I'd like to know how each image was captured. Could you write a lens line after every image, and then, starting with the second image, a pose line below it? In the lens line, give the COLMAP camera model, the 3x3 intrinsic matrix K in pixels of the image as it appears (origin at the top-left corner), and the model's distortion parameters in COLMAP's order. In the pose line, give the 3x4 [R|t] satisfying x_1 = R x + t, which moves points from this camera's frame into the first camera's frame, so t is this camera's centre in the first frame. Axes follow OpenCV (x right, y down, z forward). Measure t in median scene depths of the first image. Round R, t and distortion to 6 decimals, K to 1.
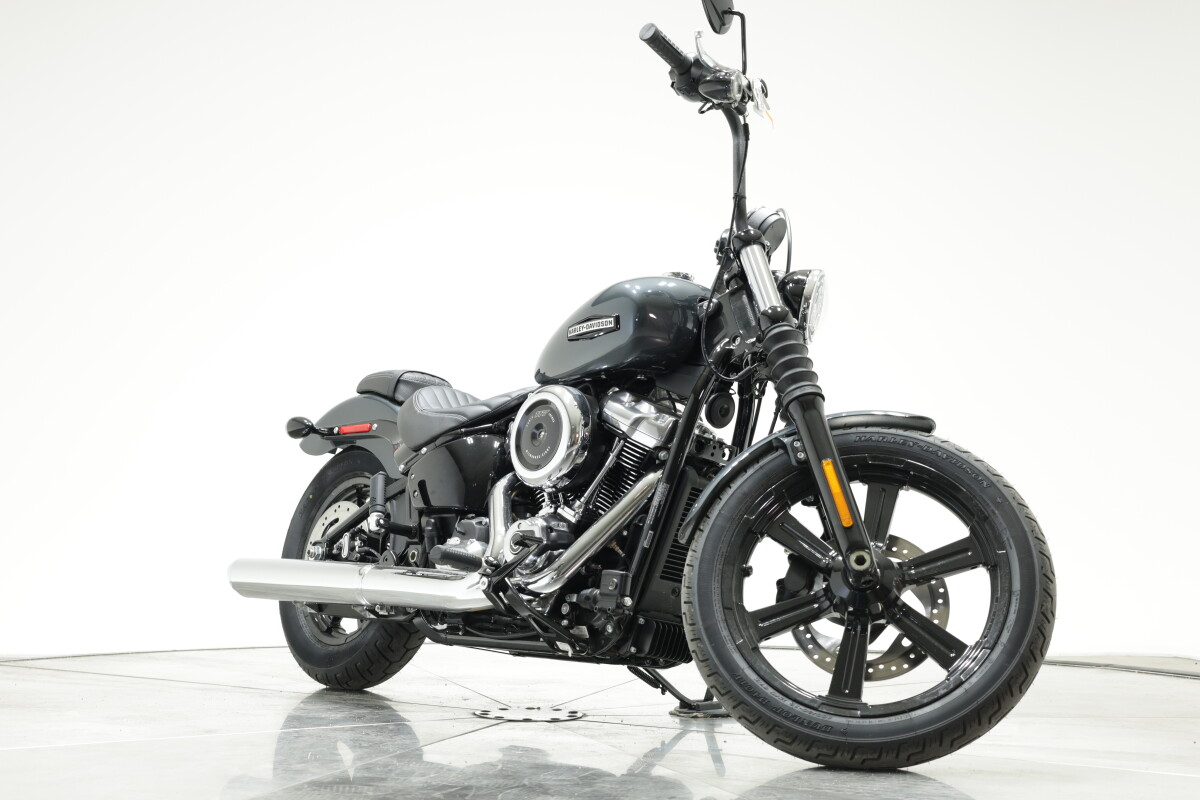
lens RADIAL K [[1630.4, 0, 603.2], [0, 1630.4, 397.6], [0, 0, 1]] dist [-0.028750, 0.000000]
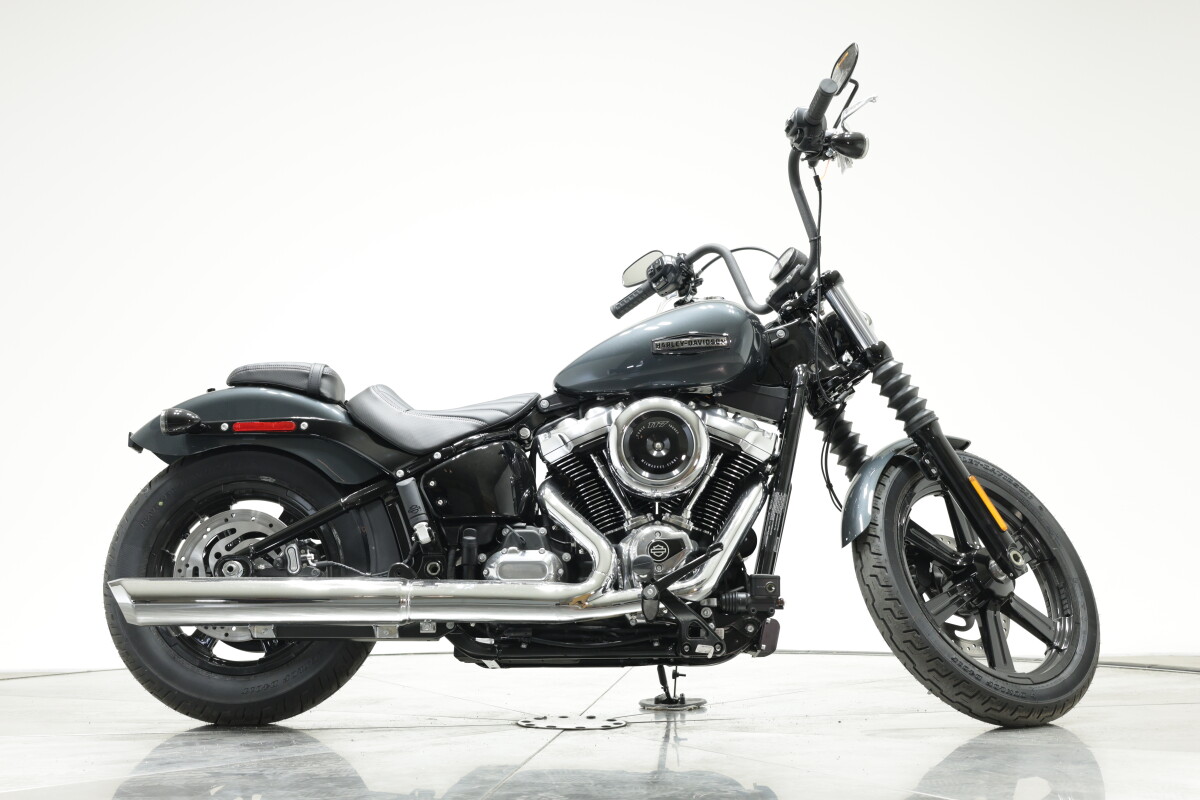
lens RADIAL K [[1630.4, 0, 599.8], [0, 1630.4, 402.5], [0, 0, 1]] dist [-0.028750, 0.000000]
pose [[0.688699, 0.046088, 0.723581, -0.778248], [-0.048138, 0.998682, -0.017793, 0.015361], [-0.723447, -0.022577, 0.690010, 0.307184]]
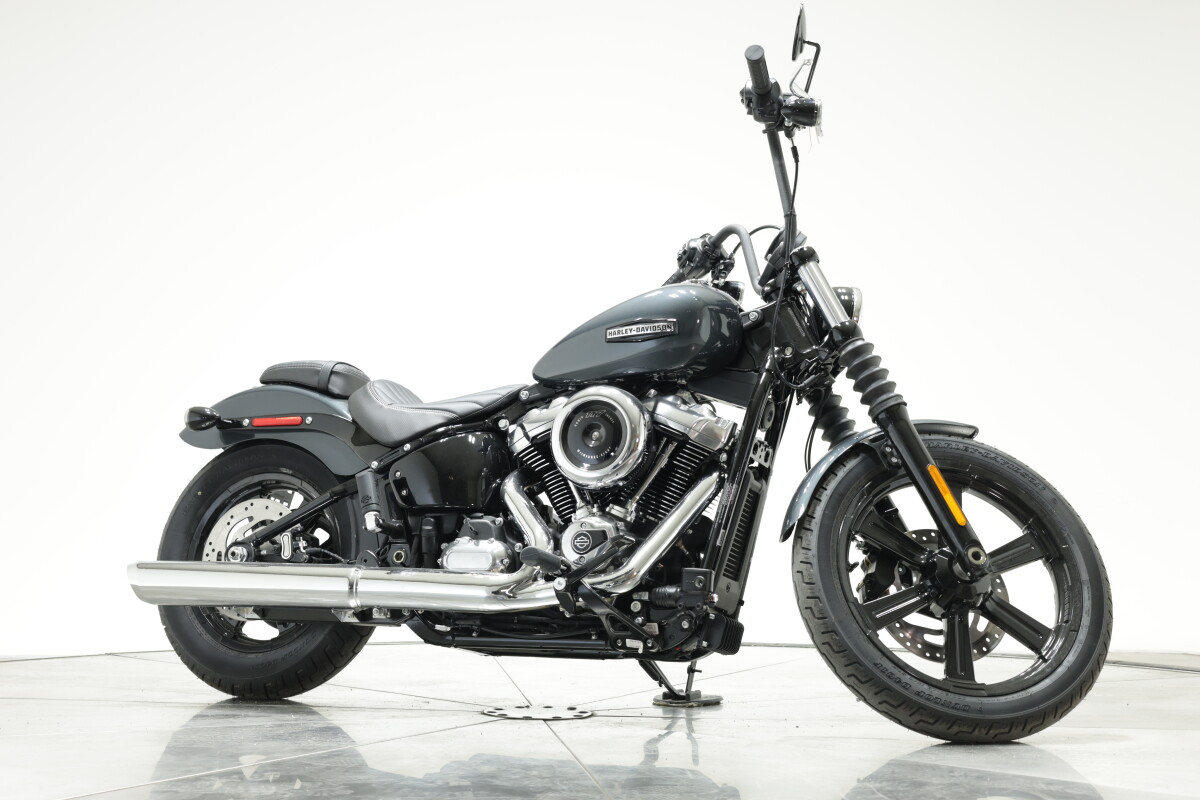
lens RADIAL K [[1630.4, 0, 596.1], [0, 1630.4, 401.9], [0, 0, 1]] dist [-0.028750, 0.000000]
pose [[0.908354, 0.025415, 0.417429, -0.442573], [-0.029806, 0.999548, 0.004004, -0.001652], [-0.417138, -0.016079, 0.908701, 0.080076]]
